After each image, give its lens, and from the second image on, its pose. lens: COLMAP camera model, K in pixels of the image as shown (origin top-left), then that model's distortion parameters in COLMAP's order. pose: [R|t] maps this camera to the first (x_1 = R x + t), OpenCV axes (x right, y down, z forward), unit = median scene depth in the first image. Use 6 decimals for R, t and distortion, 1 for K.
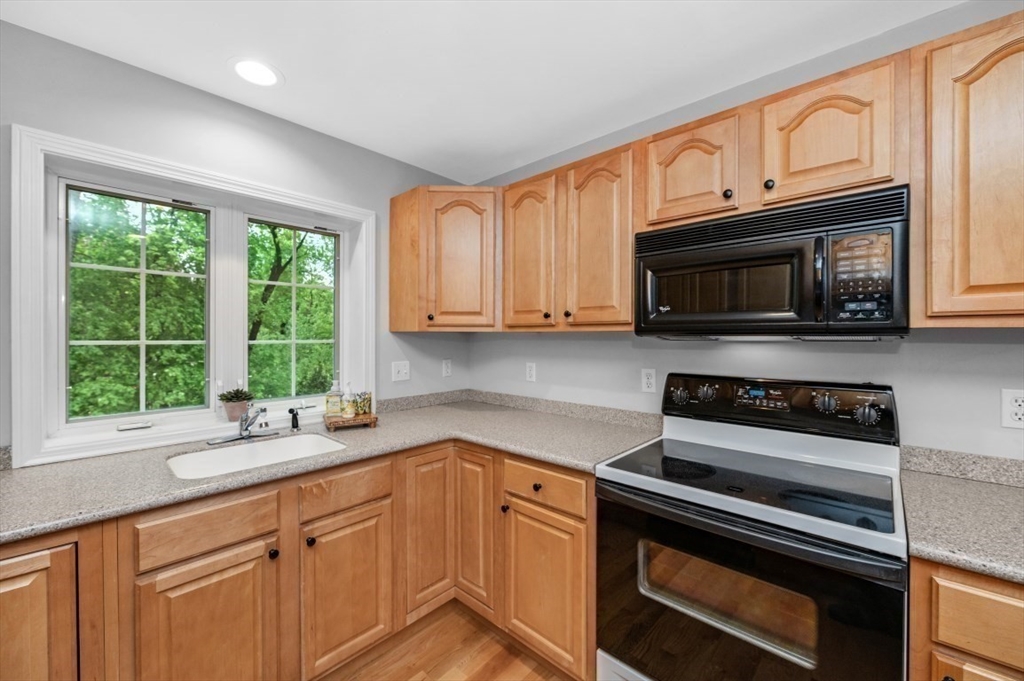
lens RADIAL K [[399.7, 0, 508.2], [0, 399.7, 333.0], [0, 0, 1]] dist [-0.001589, 0.000129]
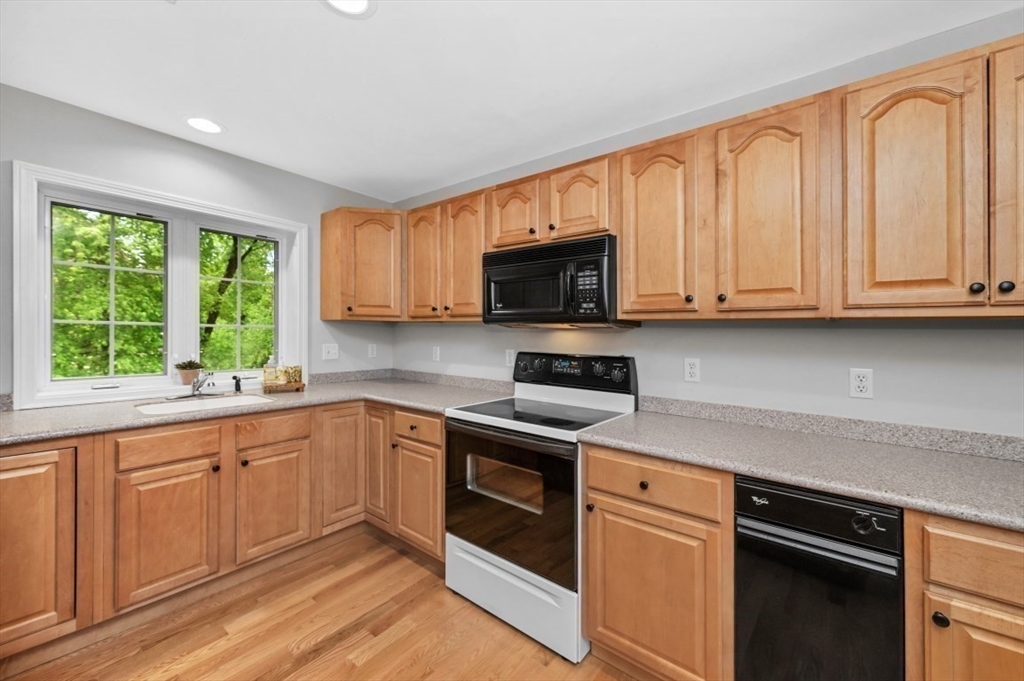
lens RADIAL K [[400.5, 0, 513.1], [0, 400.5, 337.1], [0, 0, 1]] dist [0.016099, -0.000255]
pose [[0.997054, 0.015284, 0.075161, 0.313665], [-0.016573, 0.999725, 0.016565, 0.029335], [-0.074888, -0.017762, 0.997034, -0.454921]]
